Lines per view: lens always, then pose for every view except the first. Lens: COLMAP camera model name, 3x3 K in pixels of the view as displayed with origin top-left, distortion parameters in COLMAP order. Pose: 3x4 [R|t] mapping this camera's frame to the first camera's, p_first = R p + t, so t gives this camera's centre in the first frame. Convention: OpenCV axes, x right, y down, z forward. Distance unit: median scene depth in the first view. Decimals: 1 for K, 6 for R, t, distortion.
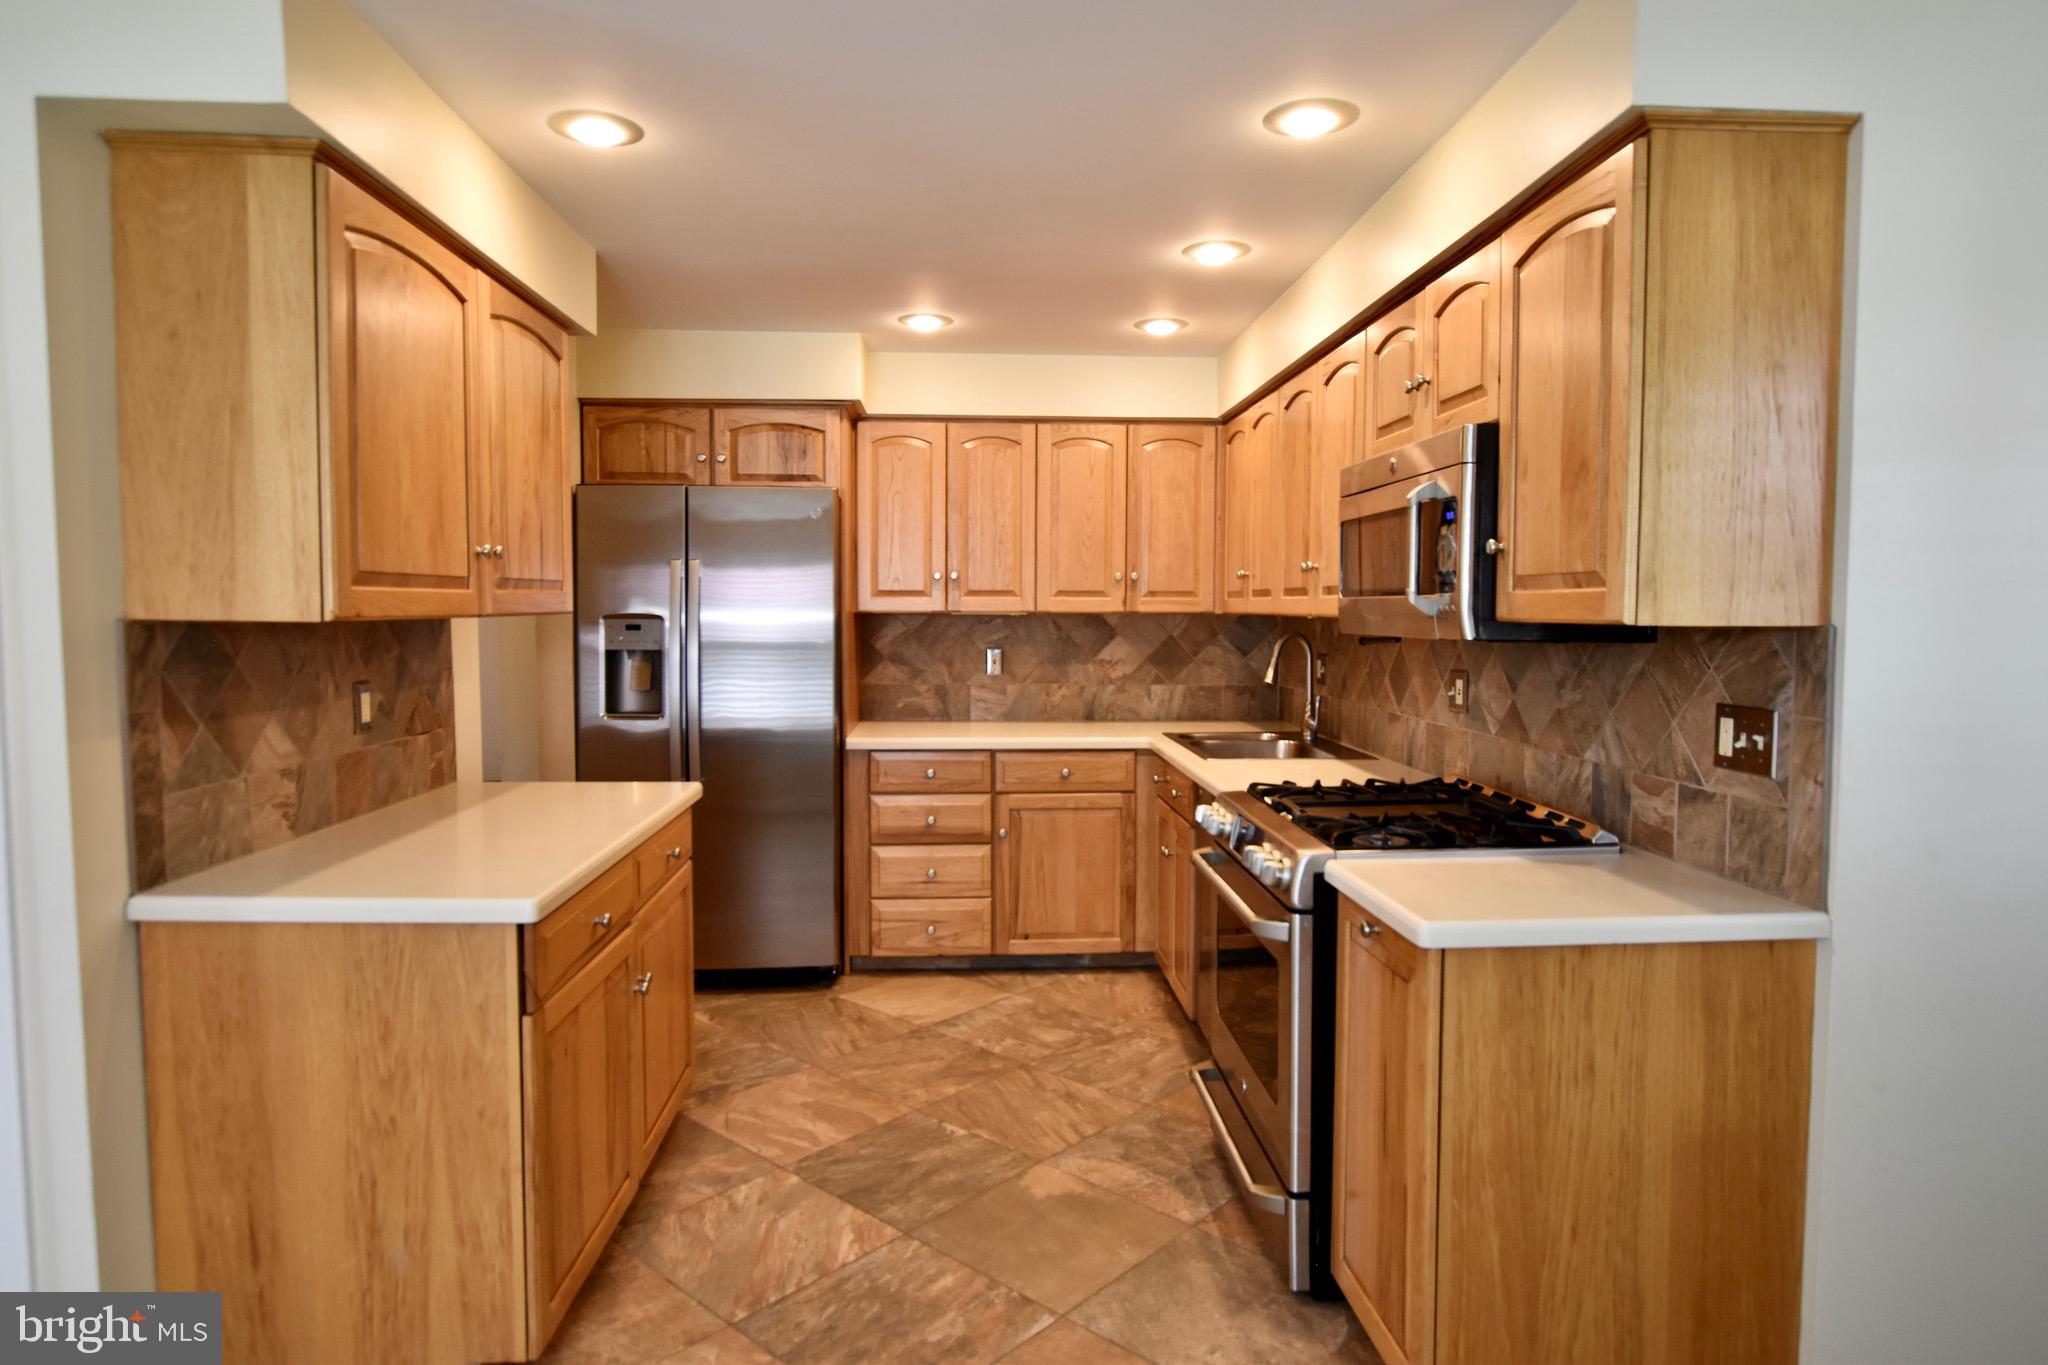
lens RADIAL K [[1181.0, 0, 1024.0], [0, 1181.0, 682.5], [0, 0, 1]] dist [-0.006784, 0.001184]
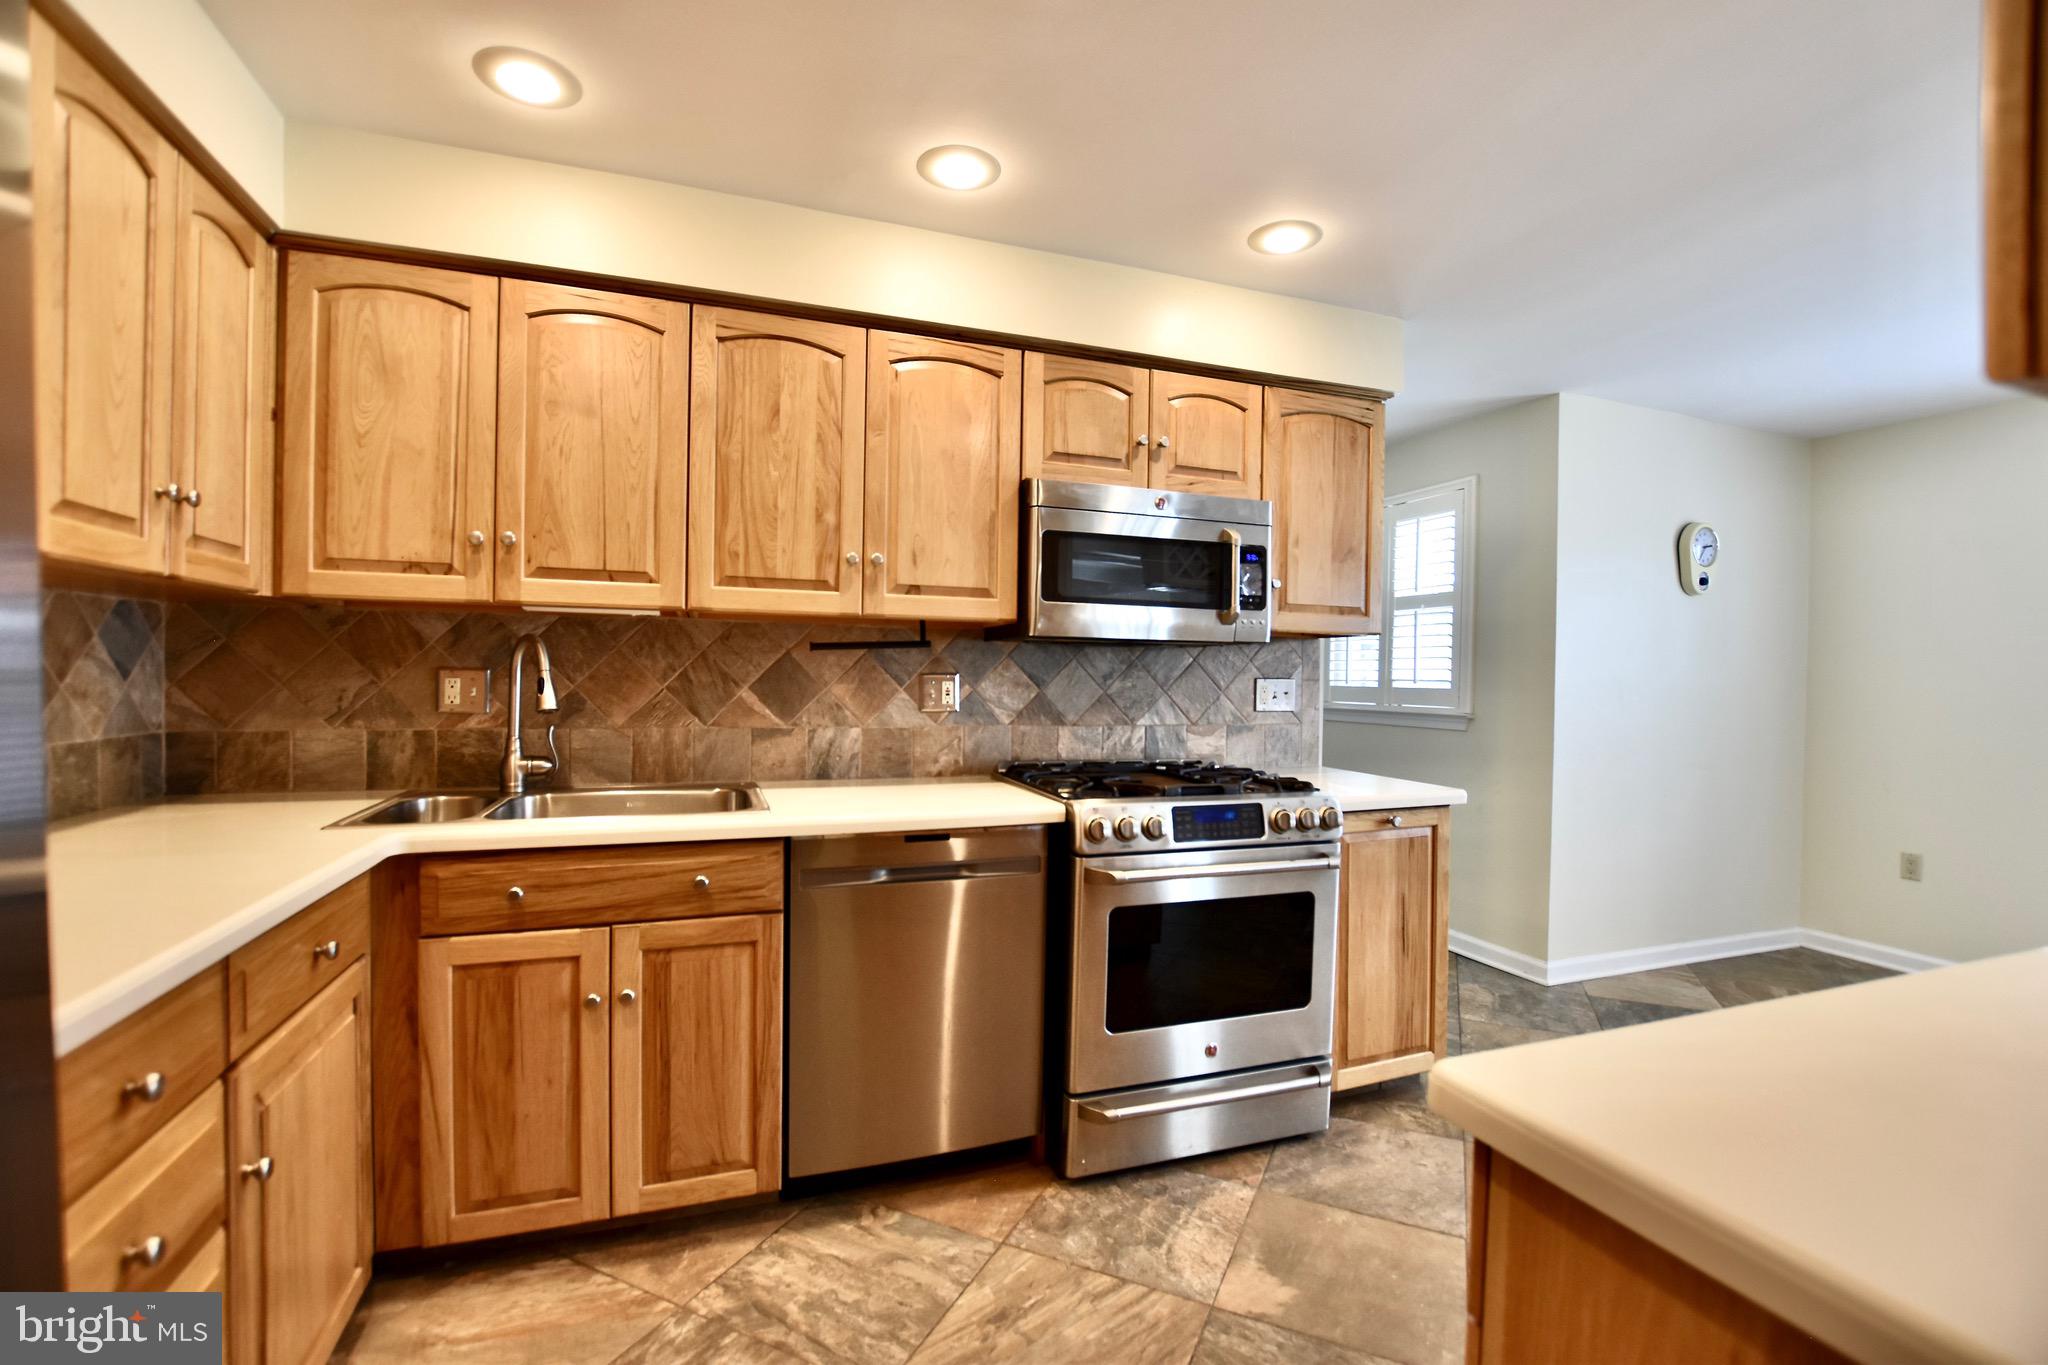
lens RADIAL K [[892.2, 0, 1035.1], [0, 892.2, 684.4], [0, 0, 1]] dist [-0.031065, 0.004357]
pose [[-0.292071, -0.014121, 0.956292, -0.554811], [0.045757, 0.998540, 0.028720, -0.024957], [-0.955301, 0.052145, -0.290998, 1.406667]]
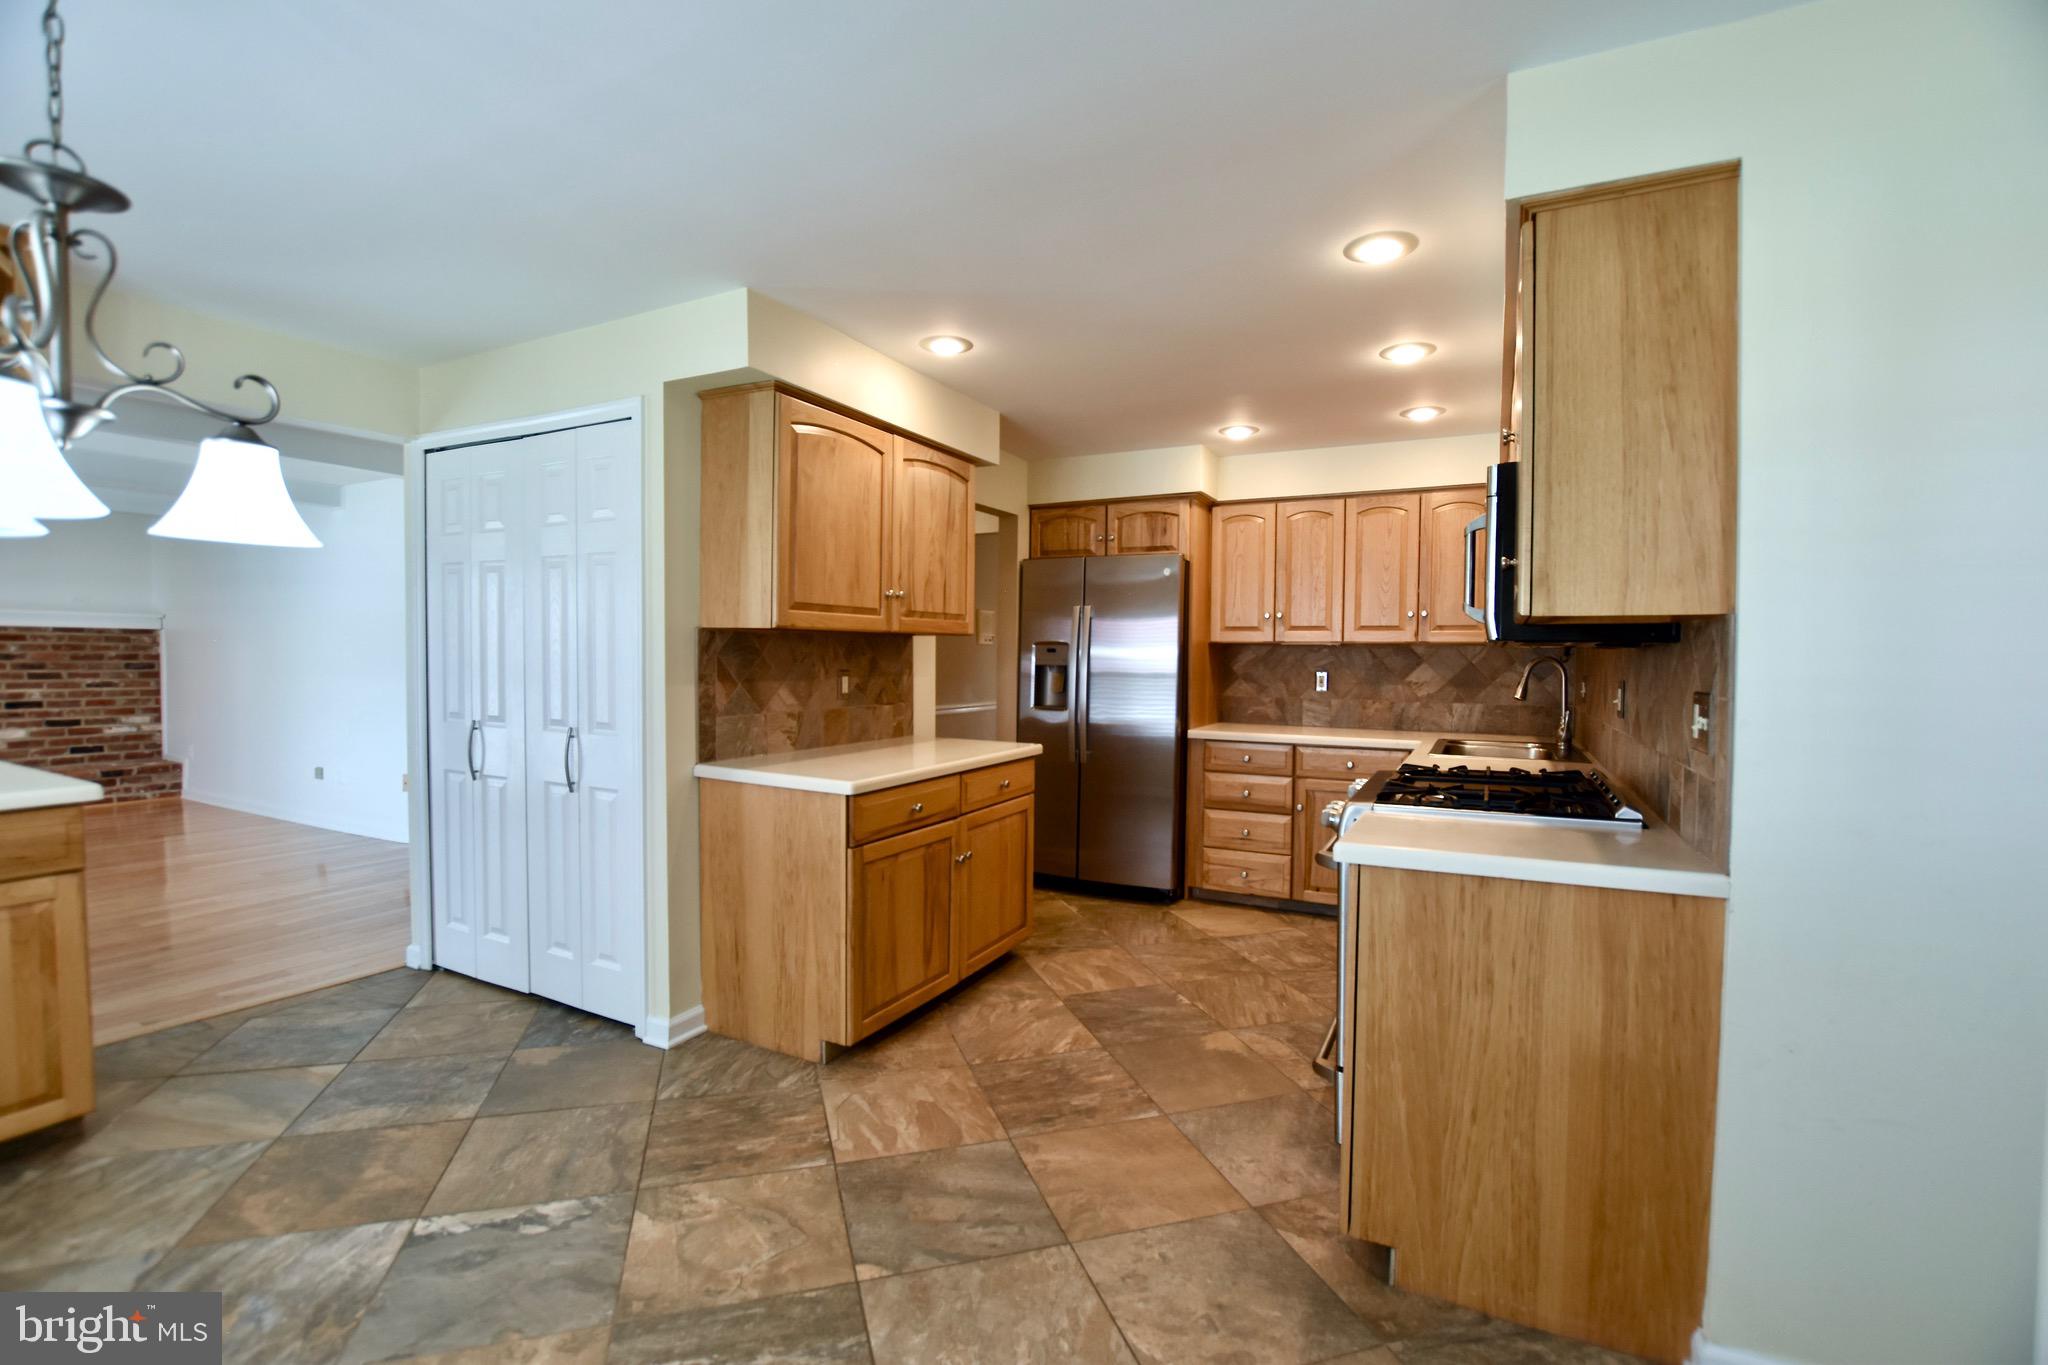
lens RADIAL K [[892.2, 0, 1035.1], [0, 892.2, 684.4], [0, 0, 1]] dist [-0.031065, 0.004357]
pose [[0.864875, 0.020920, -0.501551, 0.370496], [-0.038987, 0.998913, -0.025564, 0.044568], [0.500471, 0.041663, 0.864750, -0.023948]]
